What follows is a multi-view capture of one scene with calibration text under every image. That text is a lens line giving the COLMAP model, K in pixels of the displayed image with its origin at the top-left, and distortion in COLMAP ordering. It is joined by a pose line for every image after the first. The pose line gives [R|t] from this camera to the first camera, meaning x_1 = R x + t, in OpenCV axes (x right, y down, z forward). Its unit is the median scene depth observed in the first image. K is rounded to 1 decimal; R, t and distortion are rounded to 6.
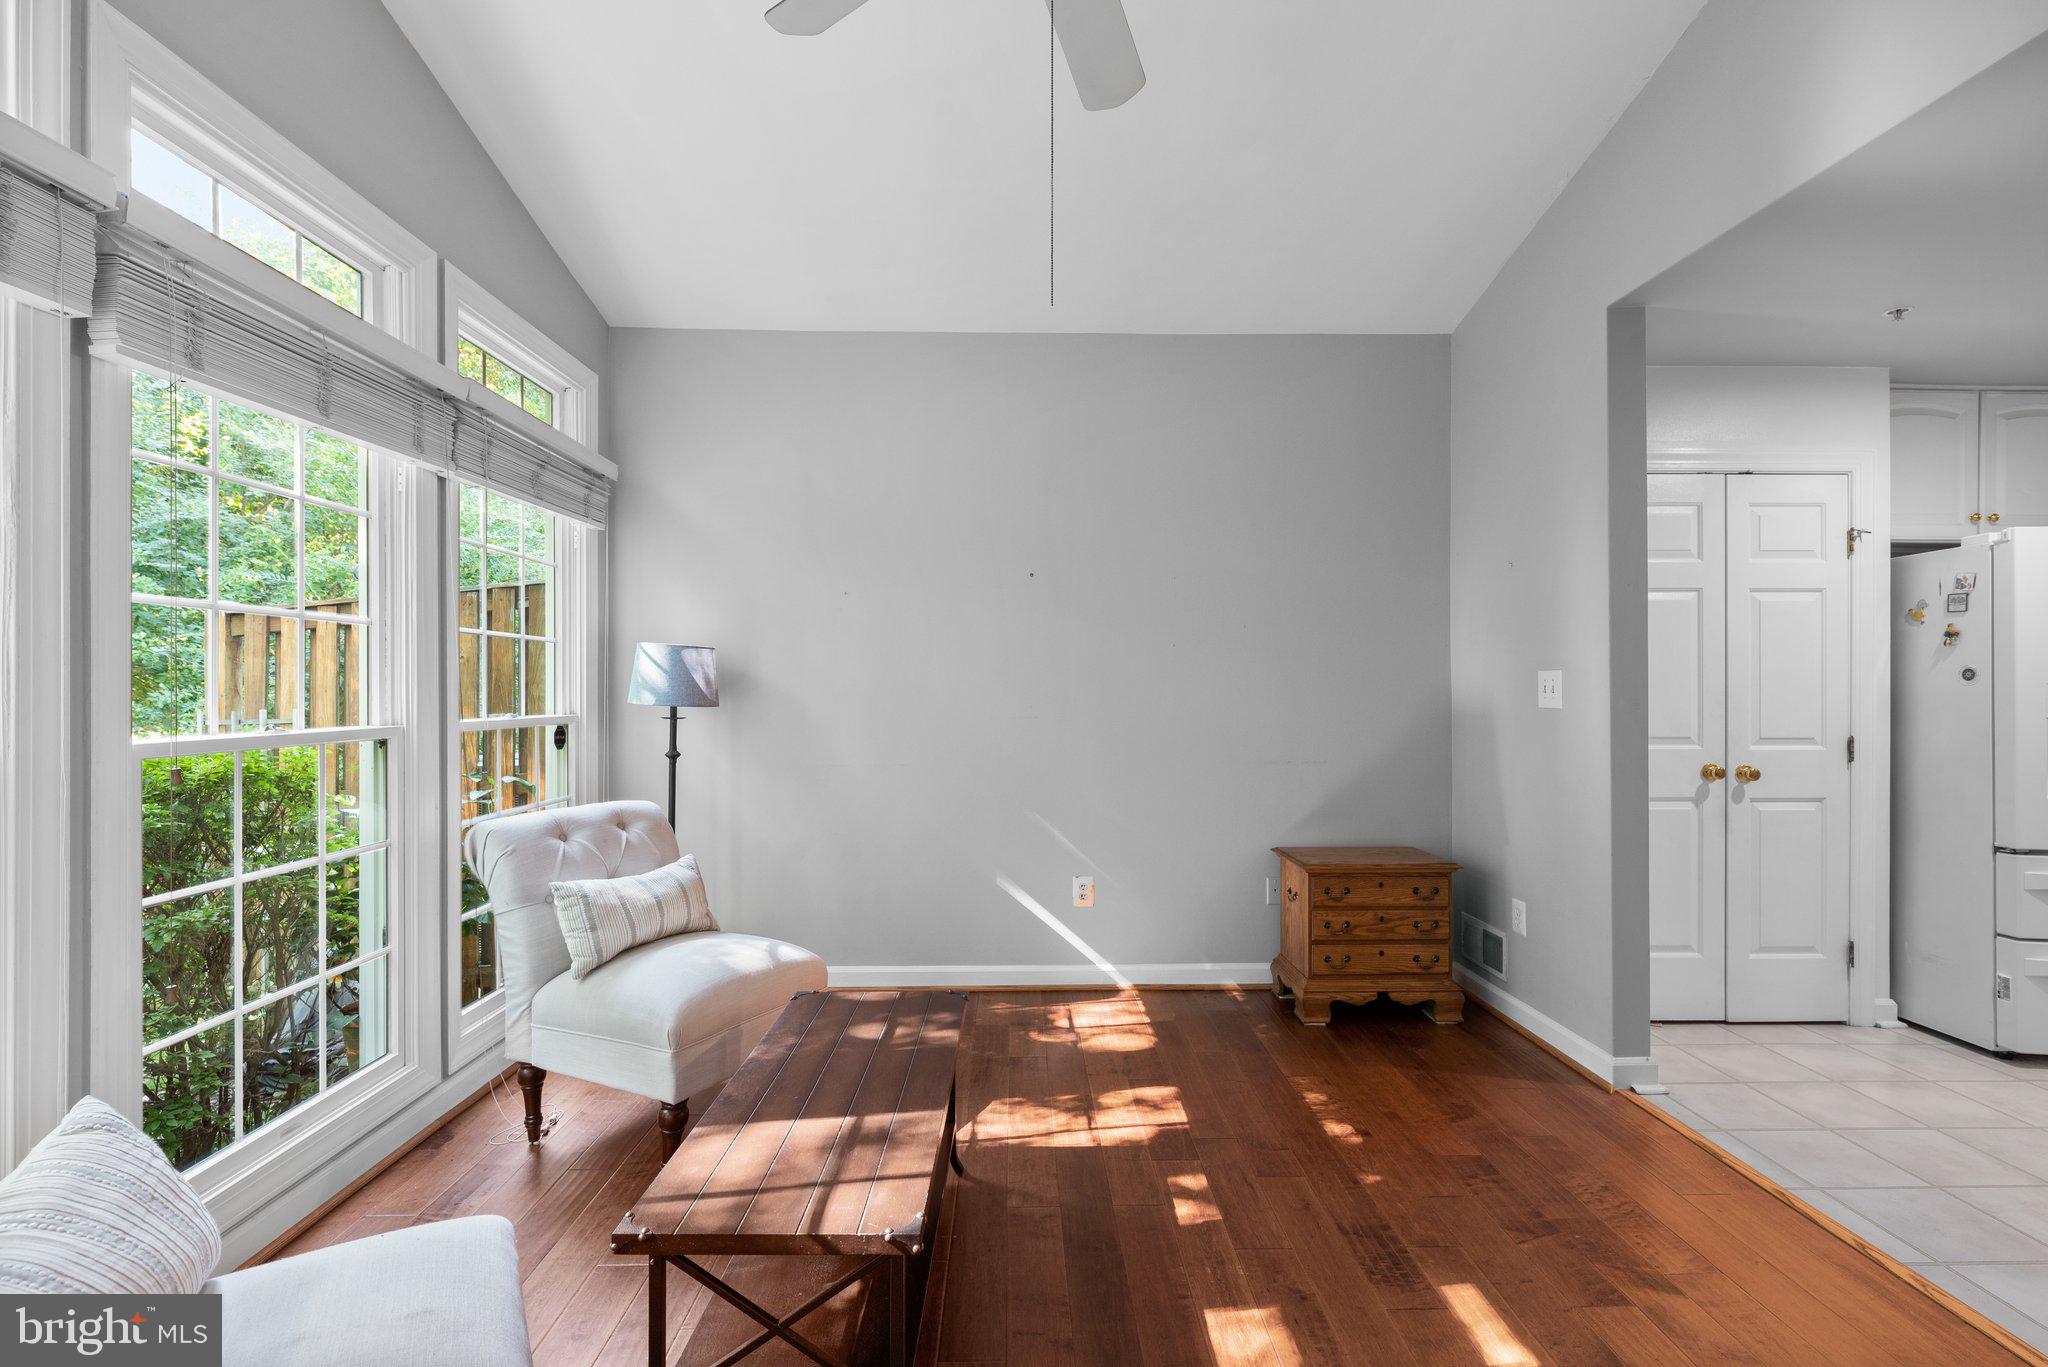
lens RADIAL K [[919.0, 0, 1021.4], [0, 919.0, 681.9], [0, 0, 1]] dist [0.003449, -0.000294]
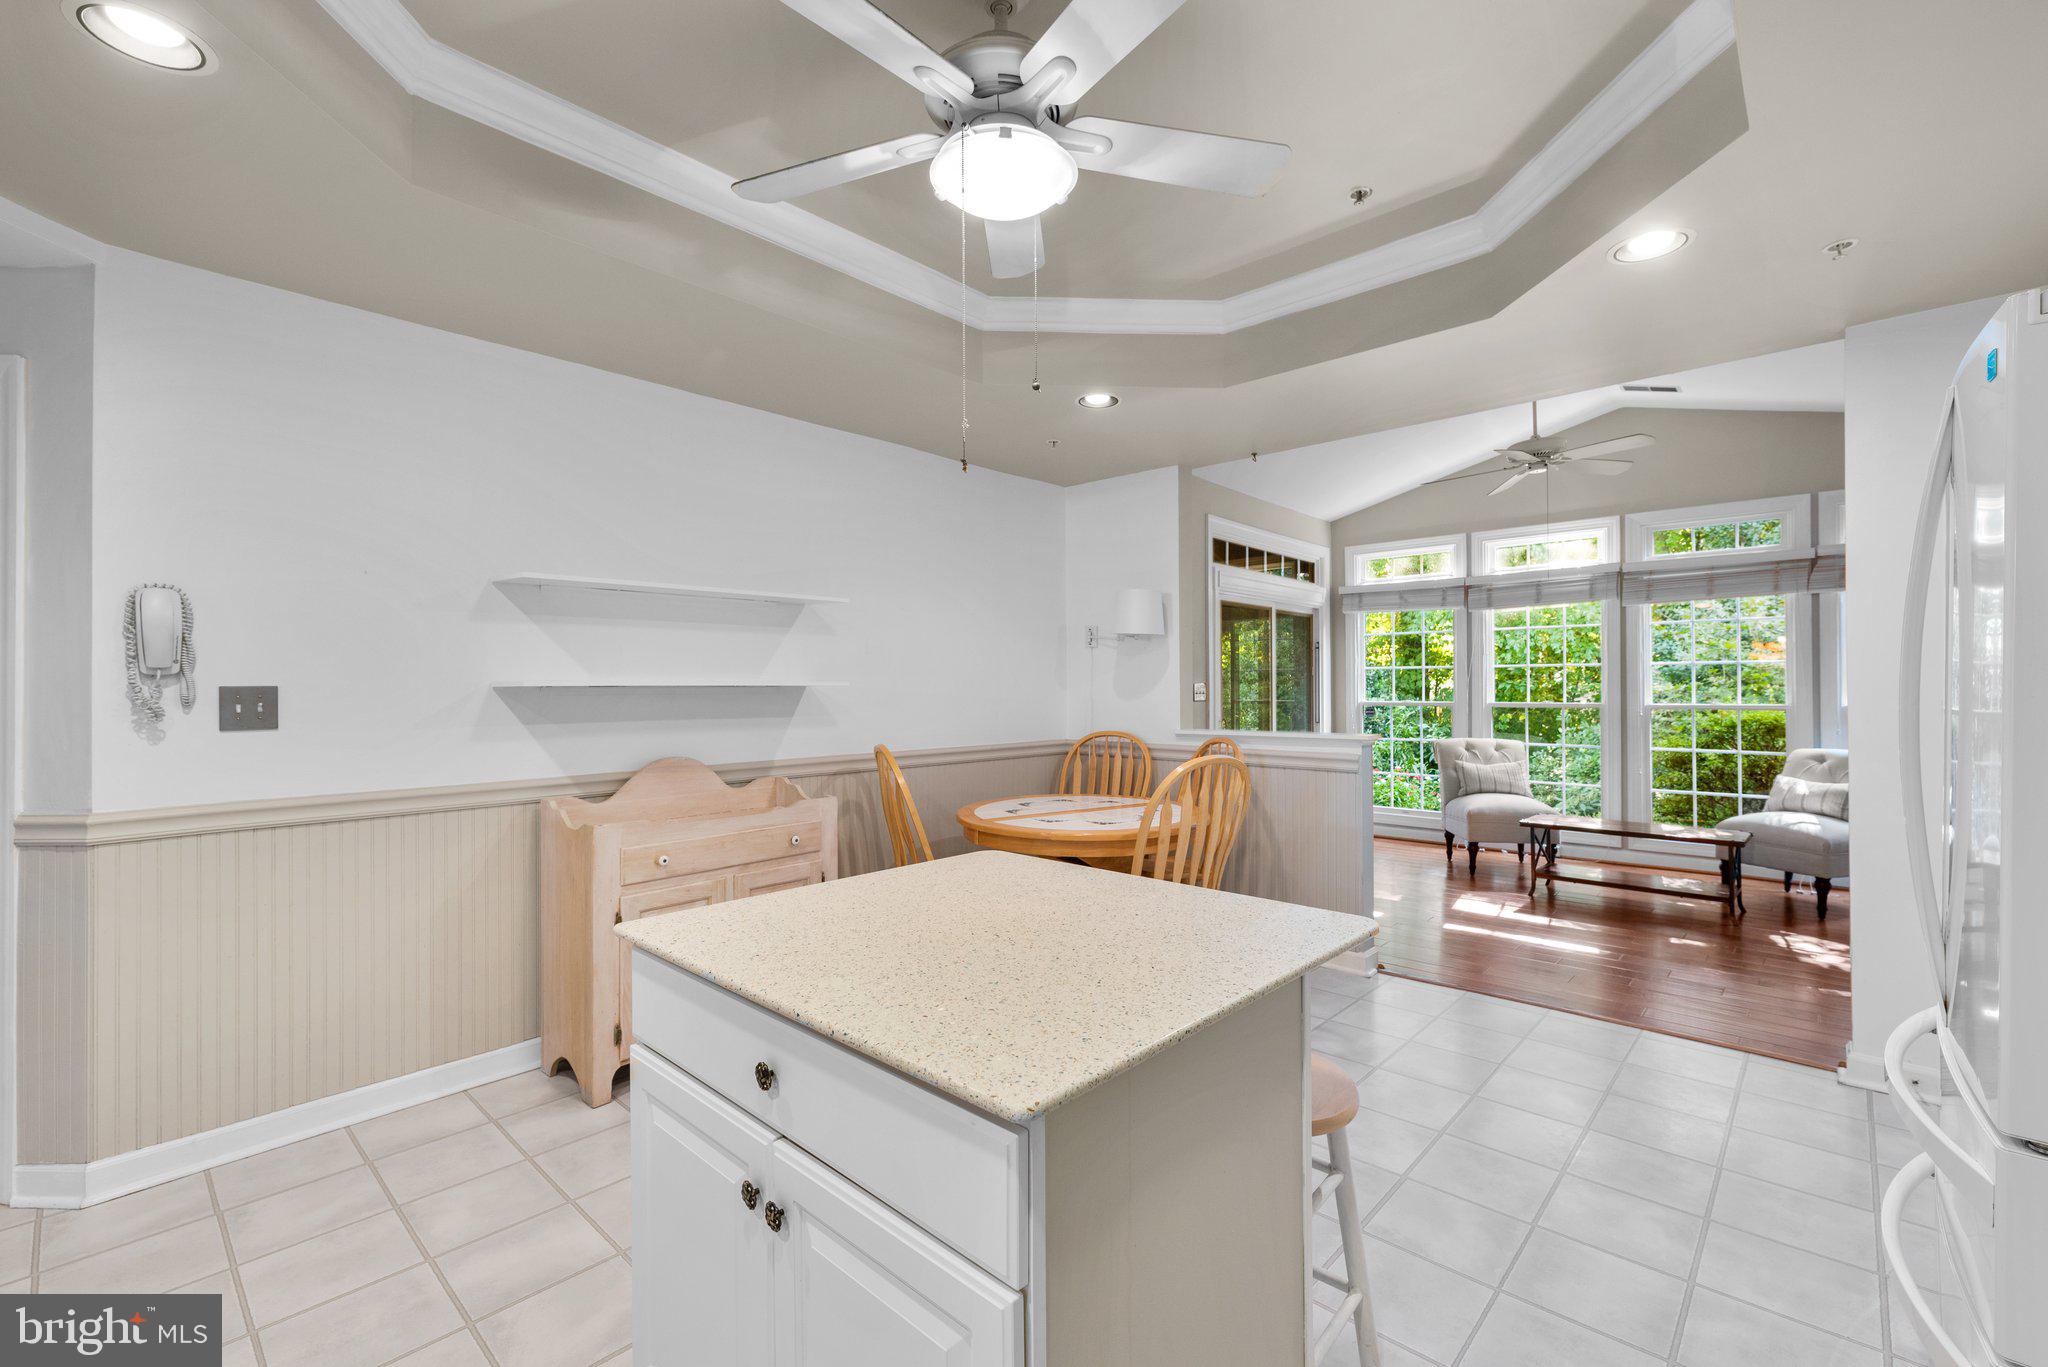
lens RADIAL K [[877.7, 0, 1026.0], [0, 877.7, 680.5], [0, 0, 1]] dist [0.000916, -0.000246]
pose [[-0.693274, -0.003324, -0.720666, 1.713216], [0.006173, 0.999925, -0.010551, -0.004770], [0.720647, -0.011763, -0.693202, 0.856845]]
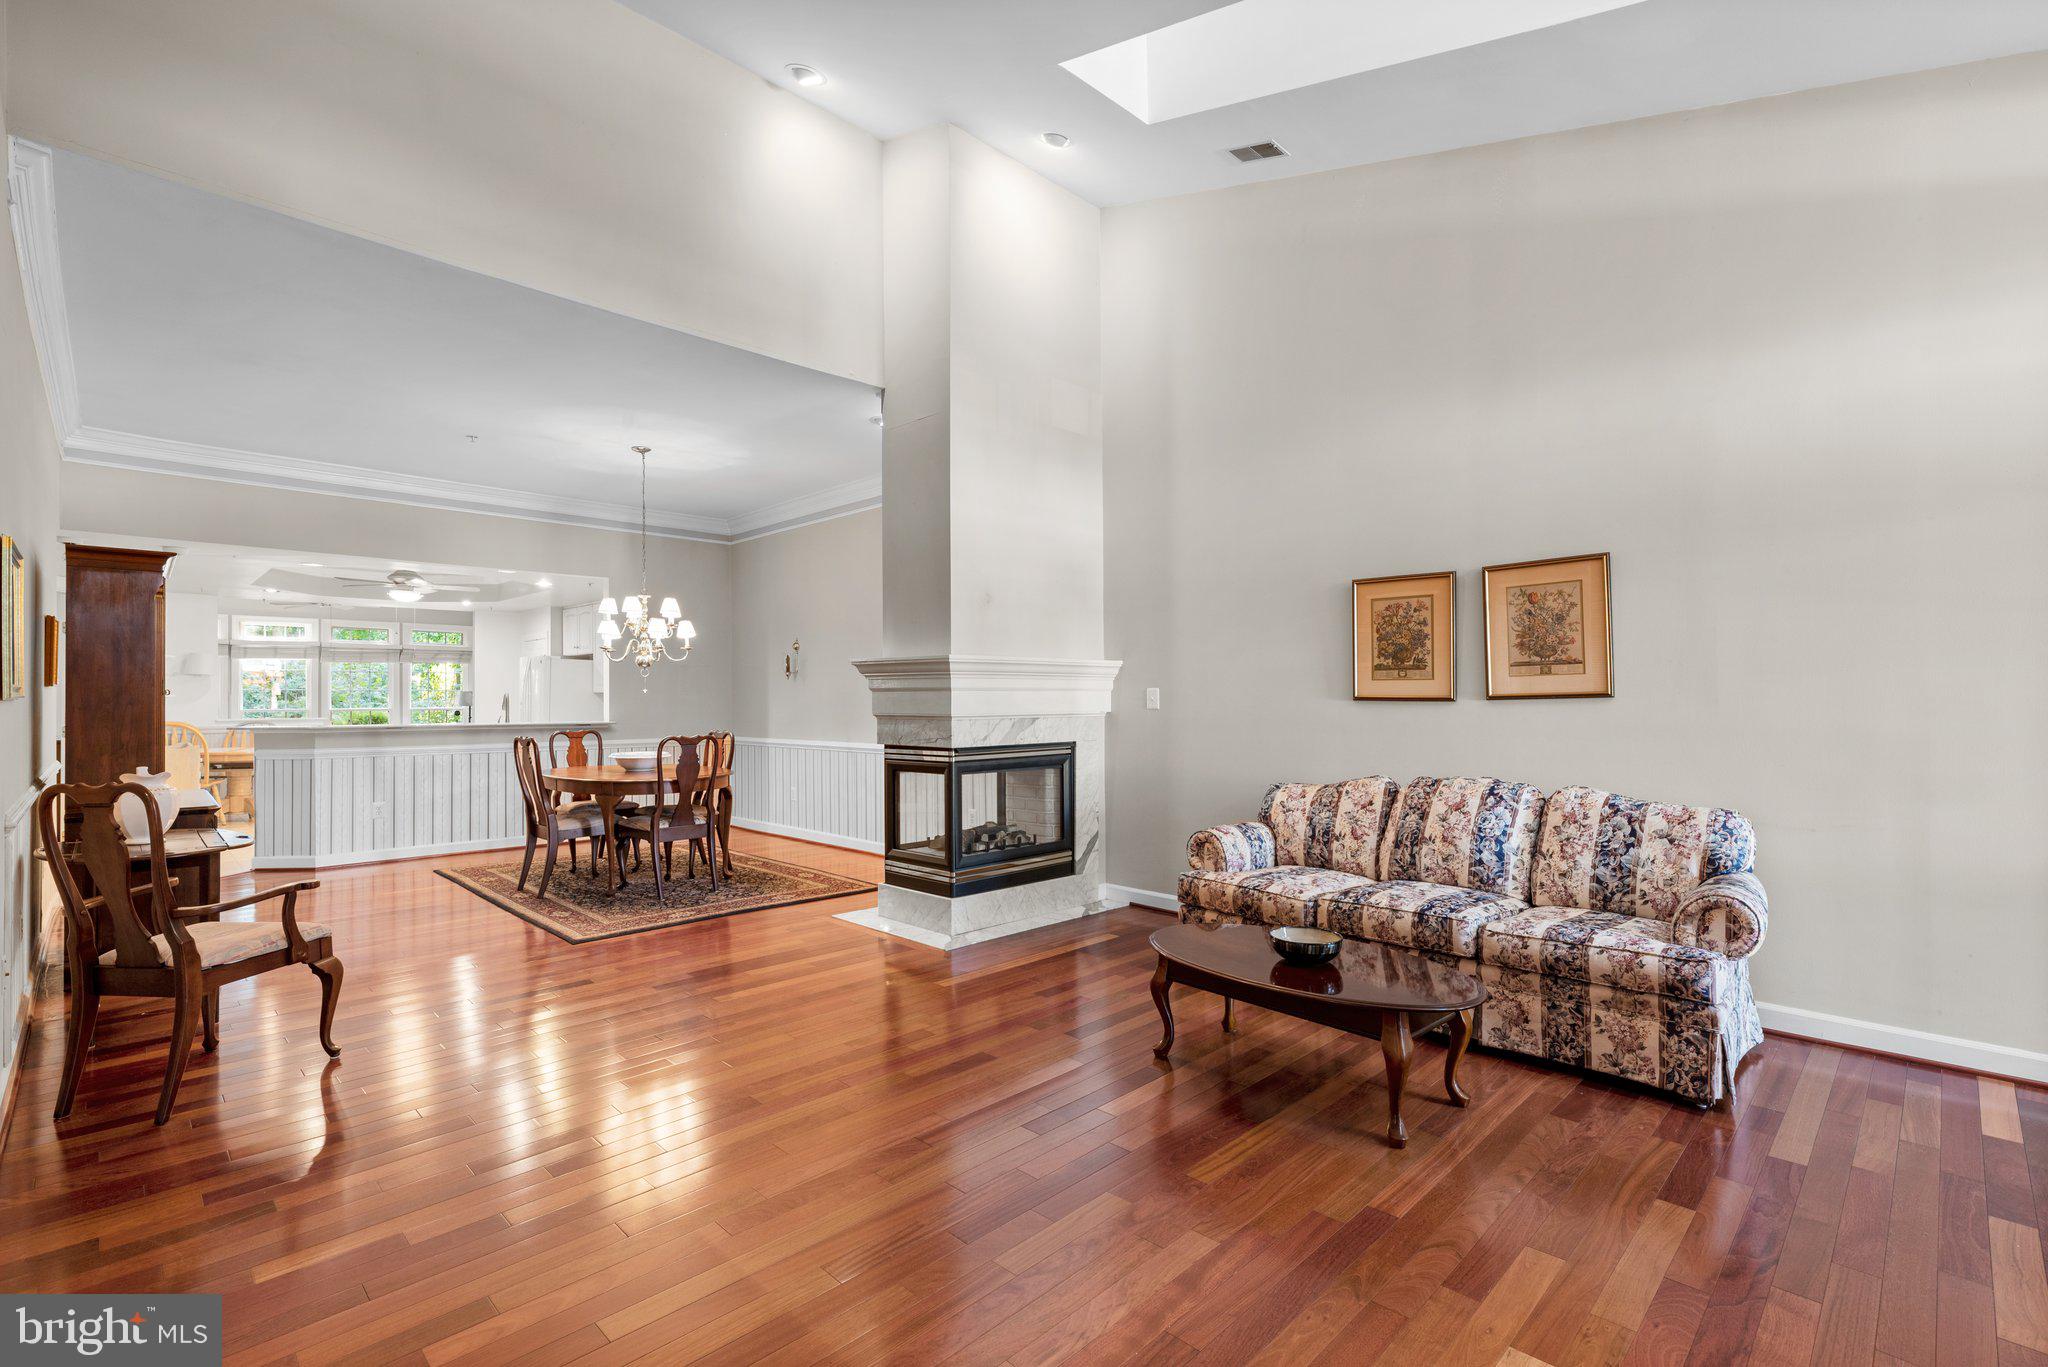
lens RADIAL K [[919.0, 0, 1030.9], [0, 919.0, 690.1], [0, 0, 1]] dist [0.003449, -0.000294]
pose [[0.694446, -0.011413, -0.719454, 4.582234], [0.008196, 0.999935, -0.007951, 0.006833], [0.719498, -0.000376, 0.694495, -0.077289]]
